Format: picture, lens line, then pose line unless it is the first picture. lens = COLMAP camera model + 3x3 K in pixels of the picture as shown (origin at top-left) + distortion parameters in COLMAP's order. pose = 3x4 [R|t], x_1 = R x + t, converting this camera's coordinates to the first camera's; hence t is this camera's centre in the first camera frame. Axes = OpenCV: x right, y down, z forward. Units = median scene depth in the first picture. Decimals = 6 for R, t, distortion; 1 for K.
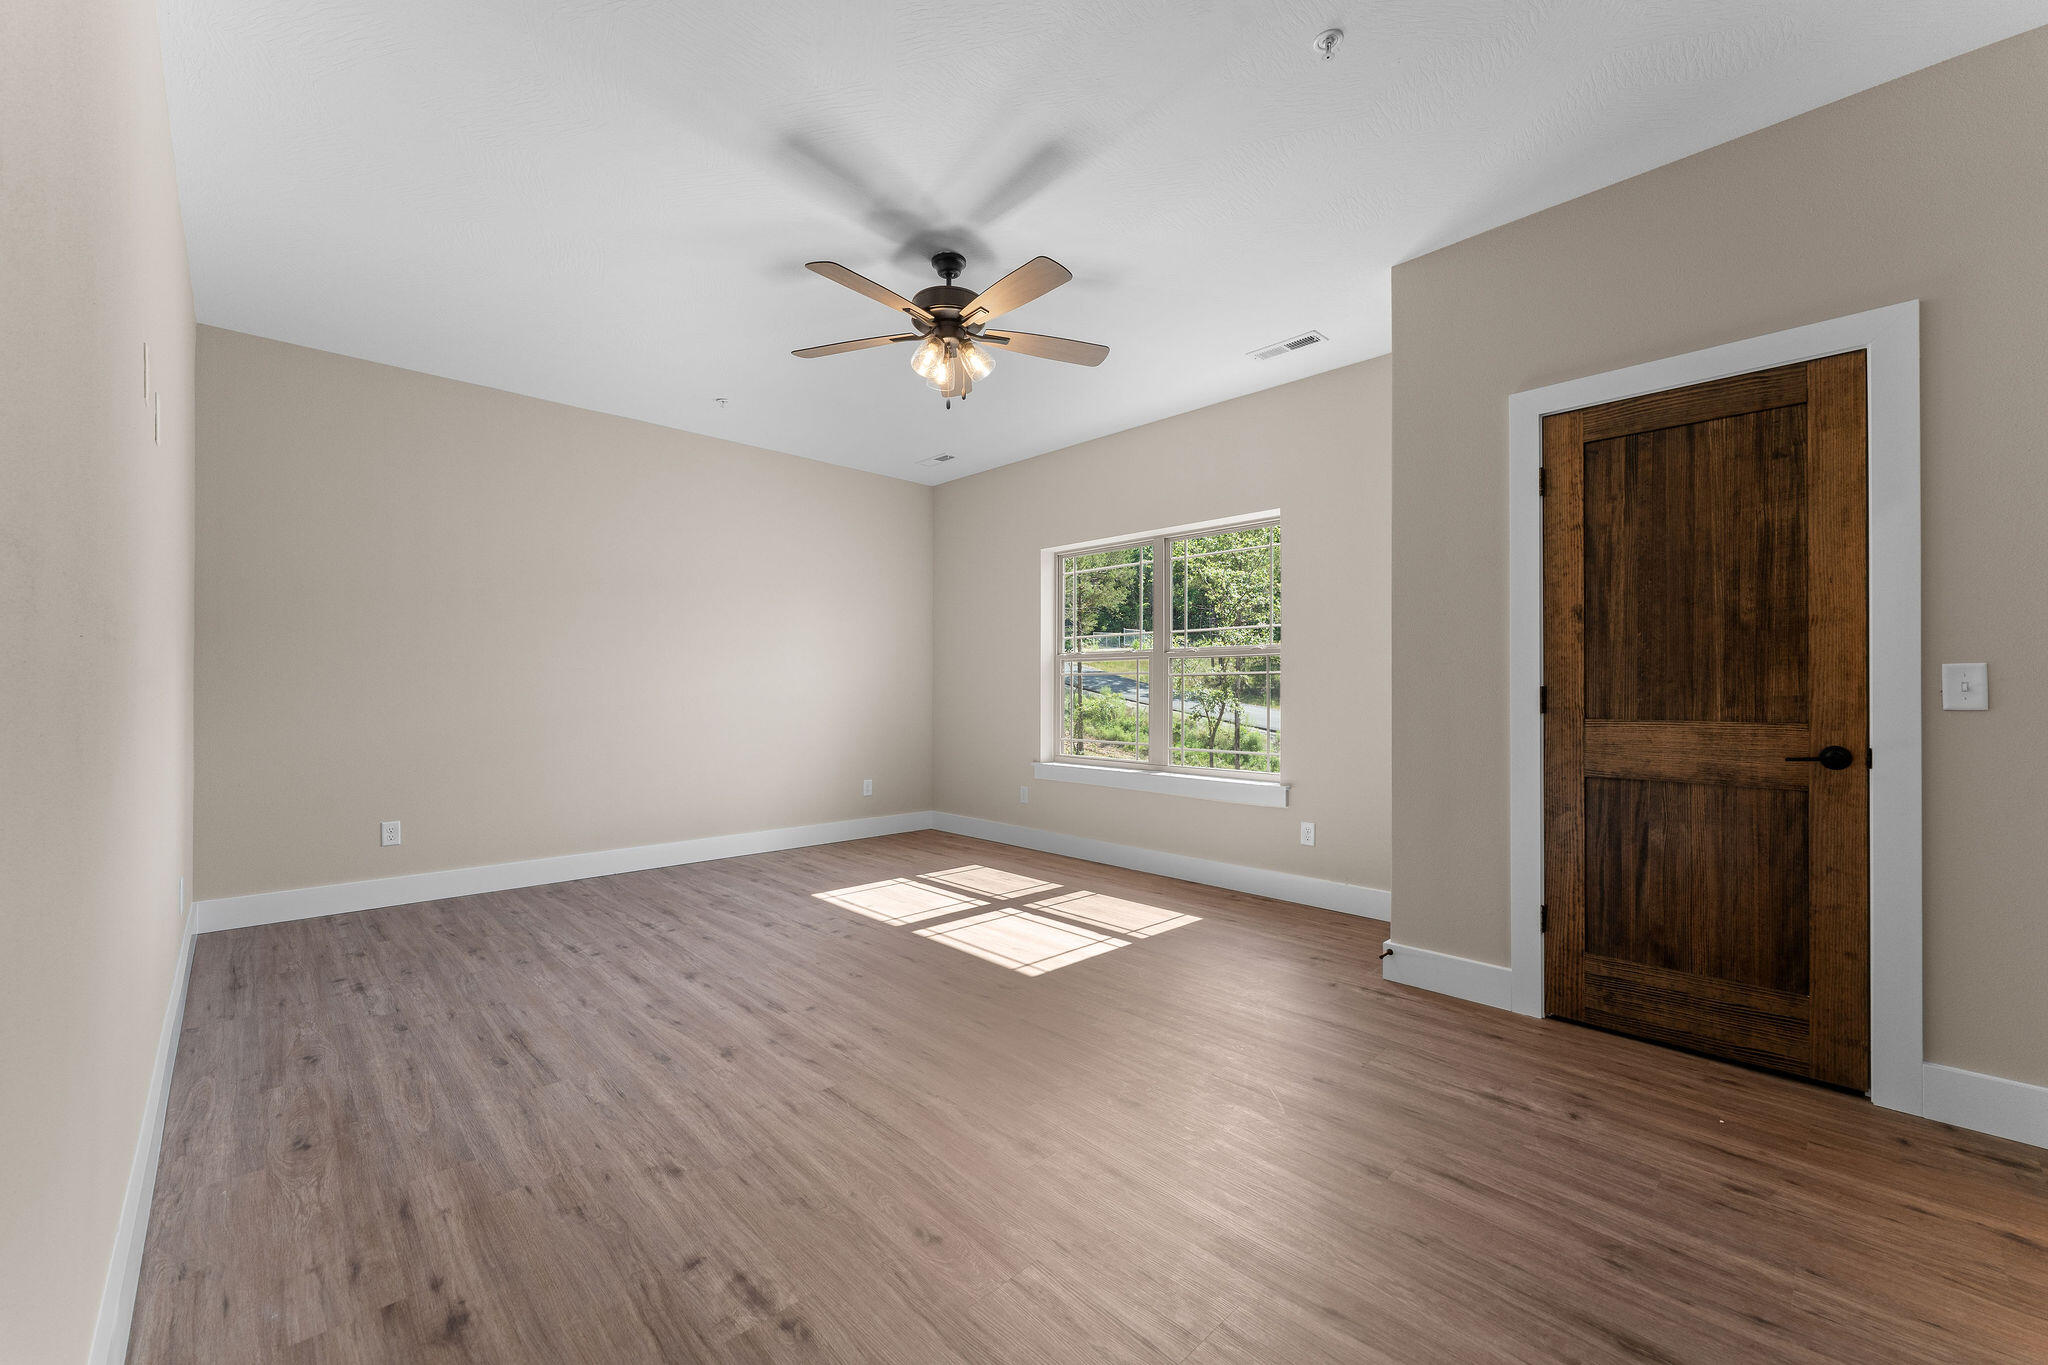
lens RADIAL K [[818.2, 0, 1067.6], [0, 818.2, 689.2], [0, 0, 1]] dist [-0.000258, 0.000234]
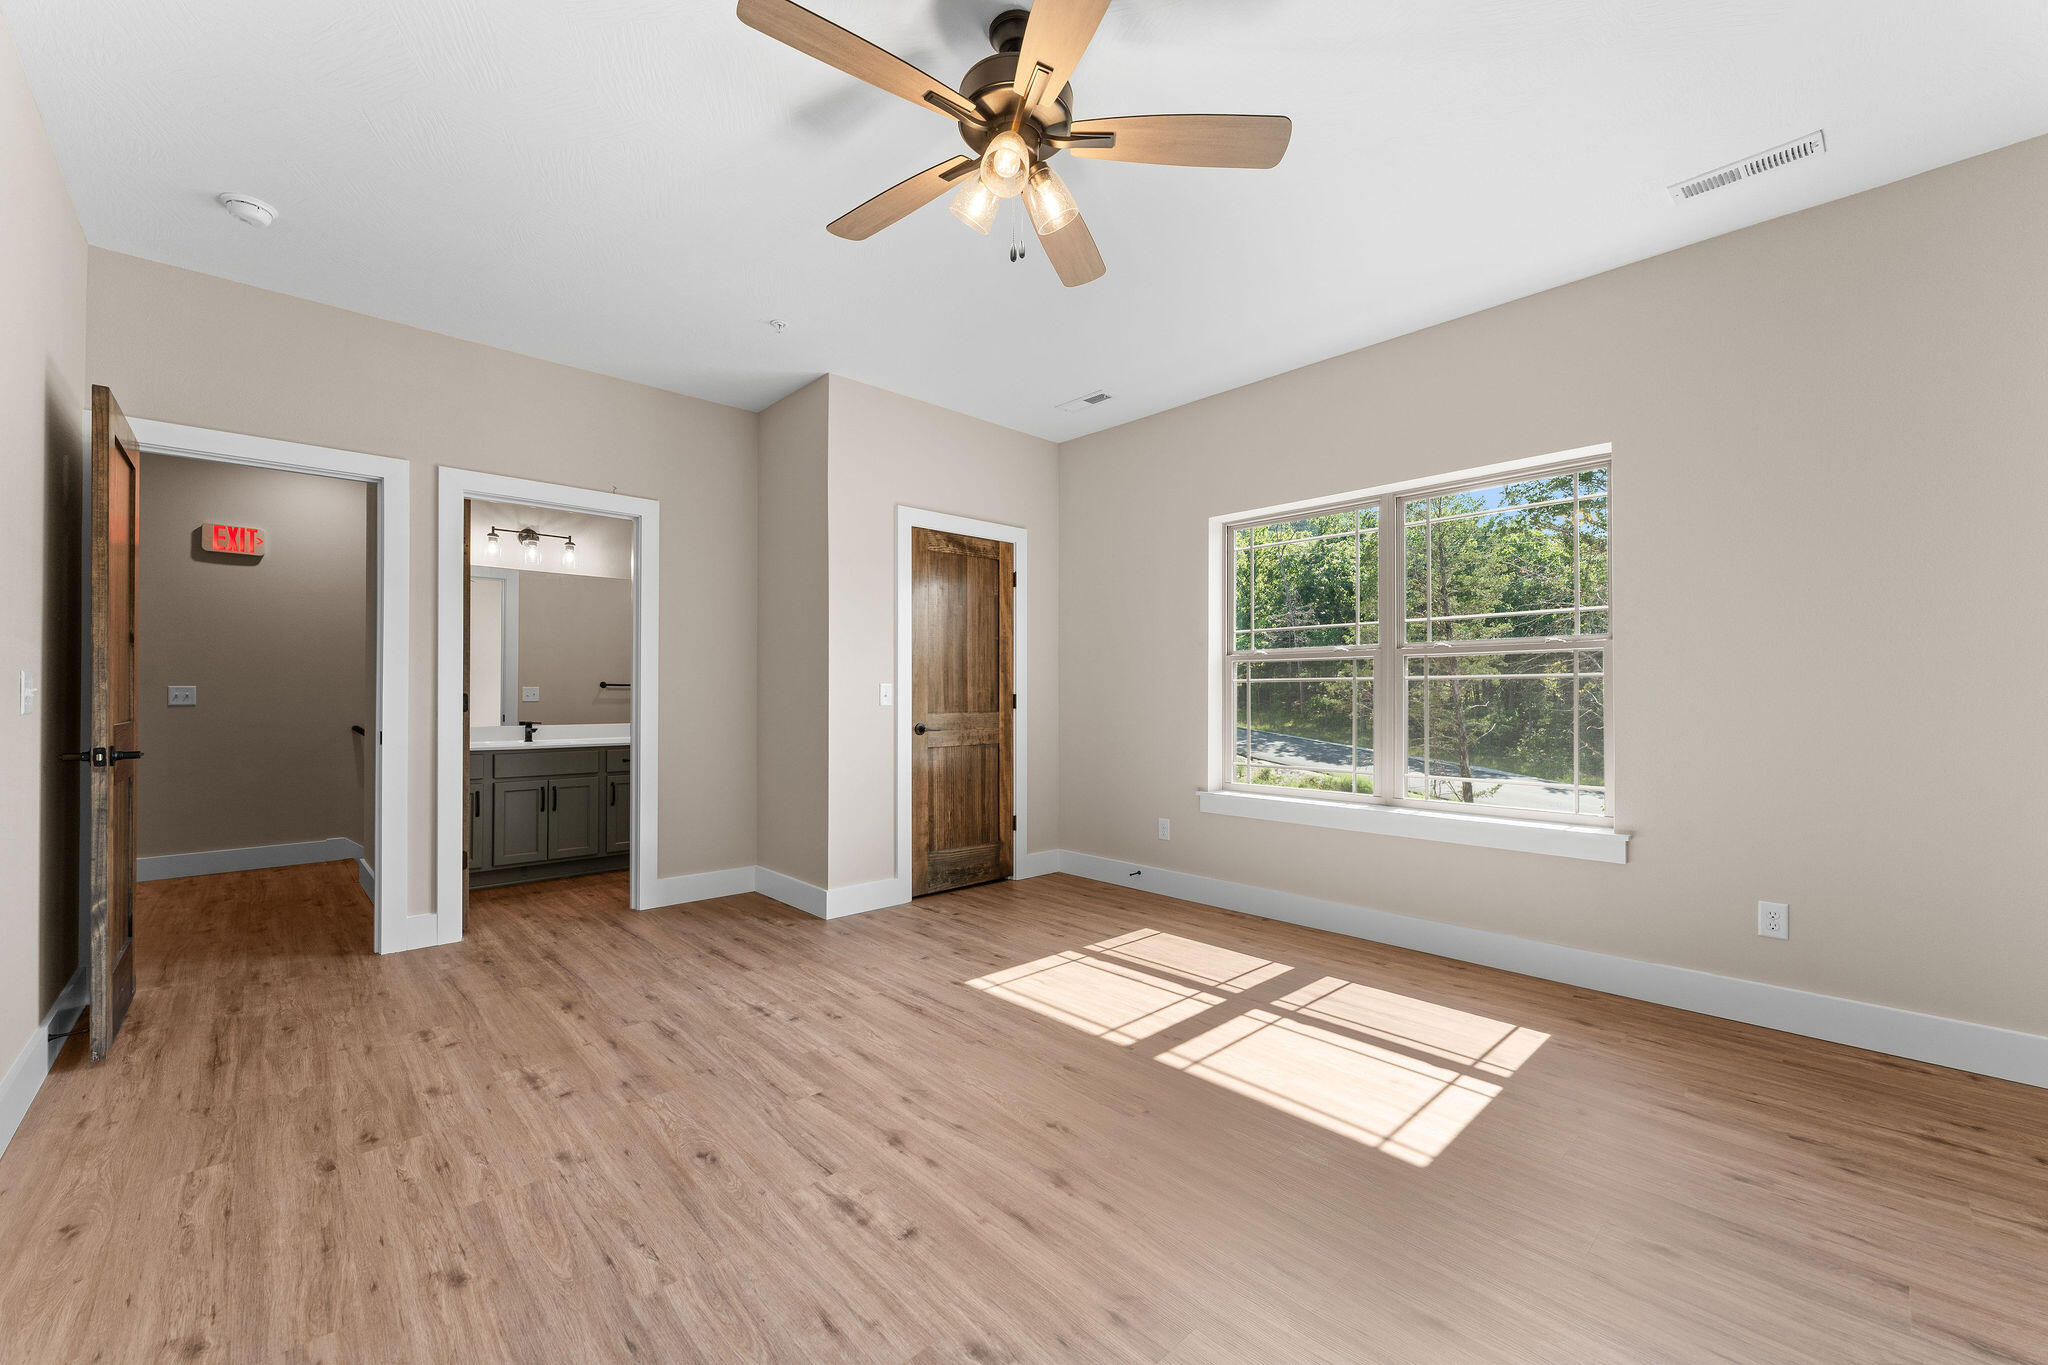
lens RADIAL K [[819.1, 0, 1027.5], [0, 819.1, 703.3], [0, 0, 1]] dist [-0.000494, -0.000115]
pose [[0.999382, 0.003213, -0.035015, -0.335615], [-0.002929, 0.999962, 0.008165, -0.000645], [0.035040, -0.008058, 0.999353, 0.402635]]
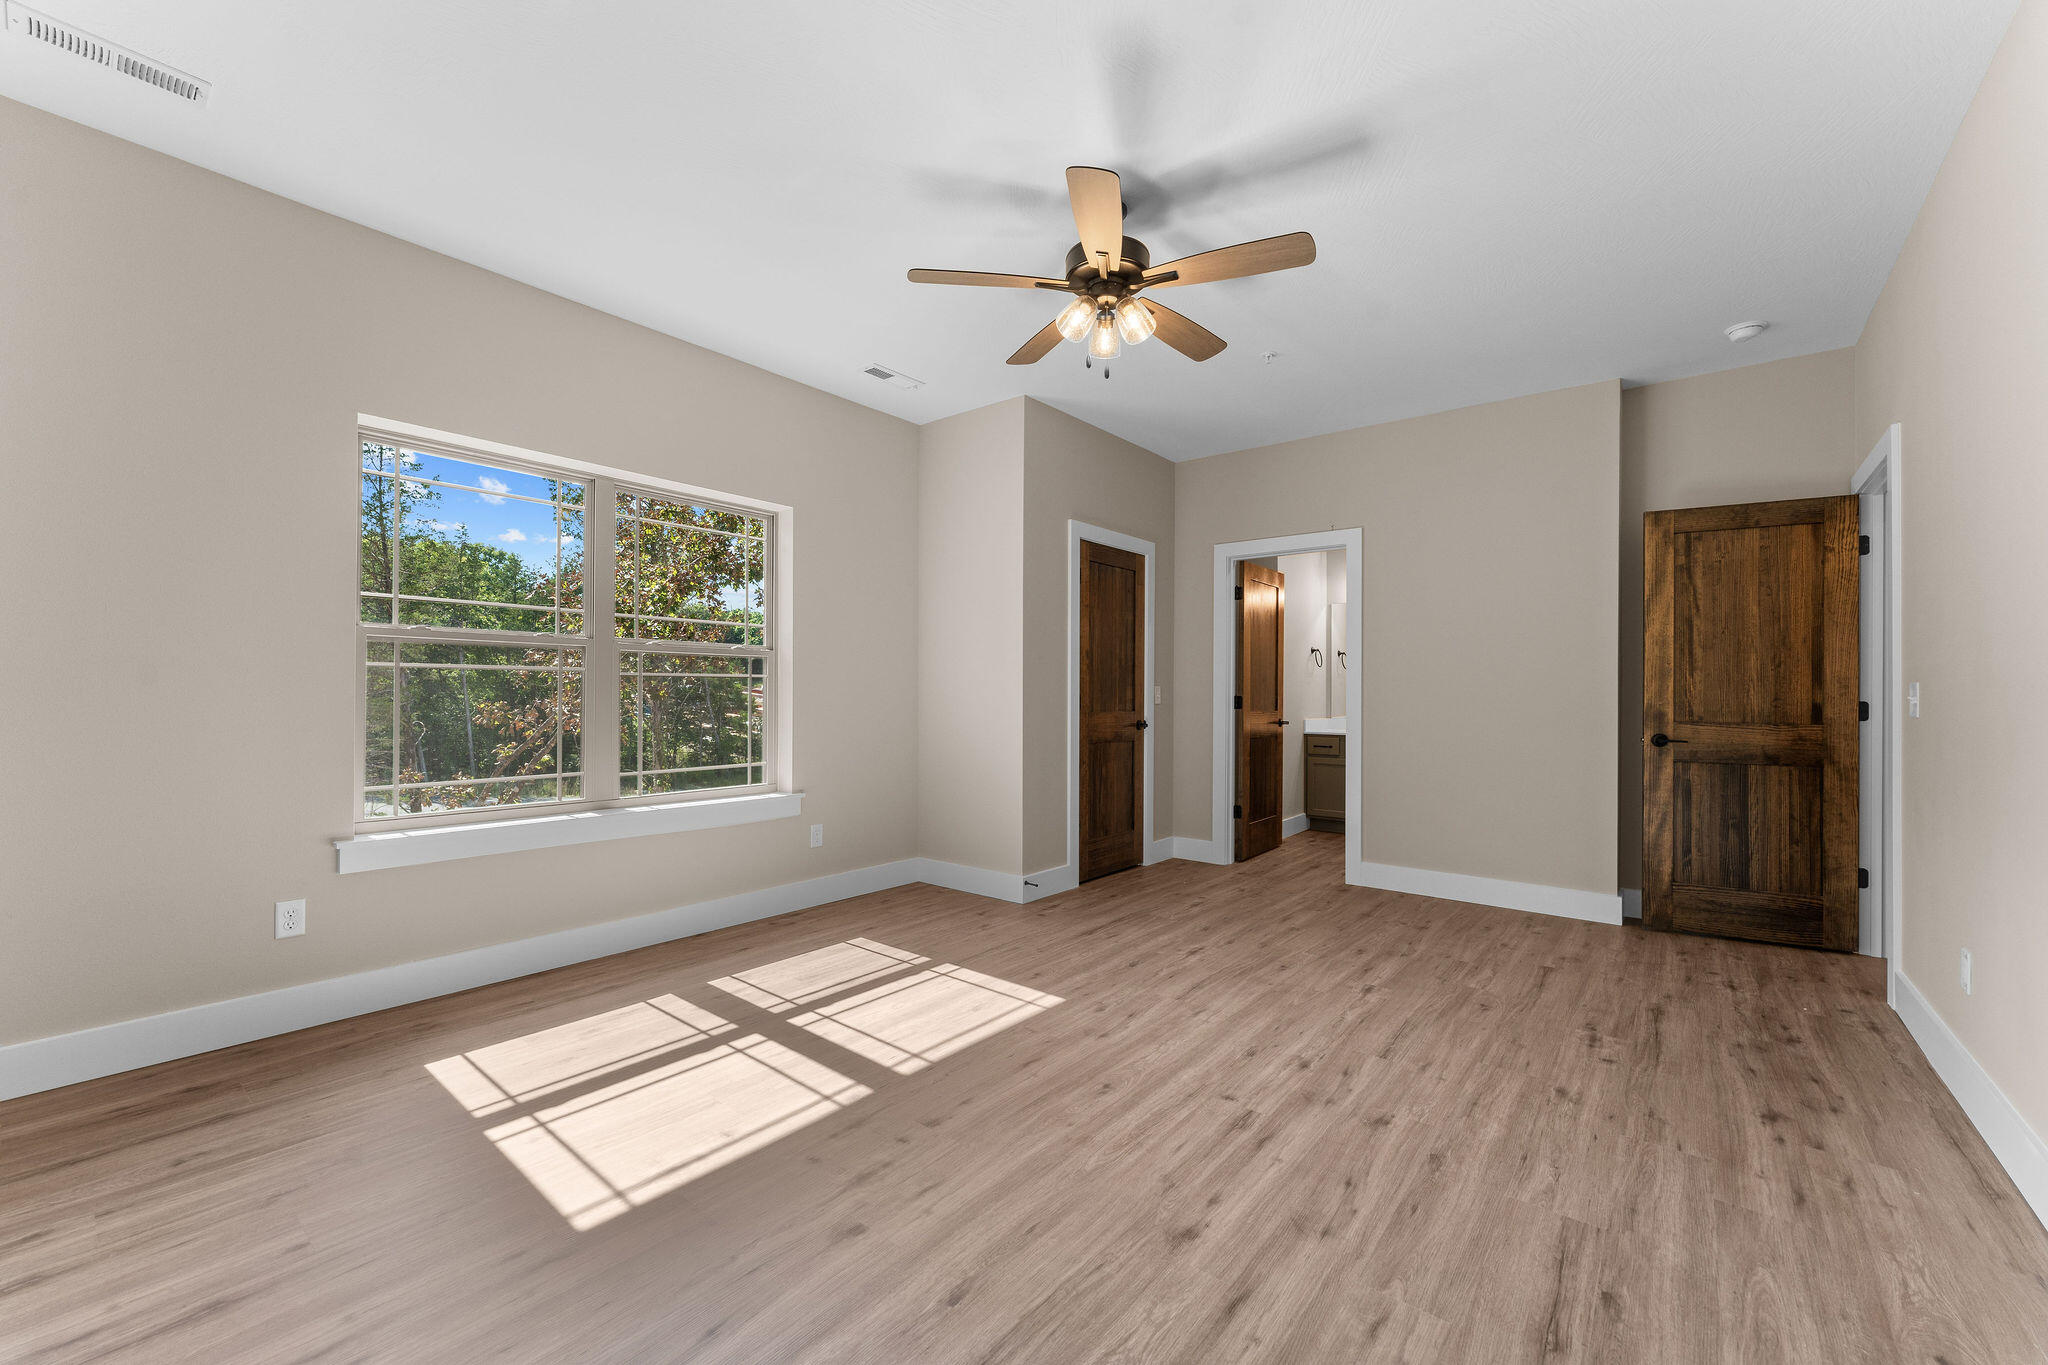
lens RADIAL K [[798.7, 0, 987.8], [0, 798.7, 645.7], [0, 0, 1]] dist [0.002525, 0.000186]
pose [[-0.065527, 0.058167, 0.996154, -1.043224], [-0.008616, 0.998229, -0.058855, -0.003880], [-0.997814, -0.012440, -0.064909, 1.219938]]
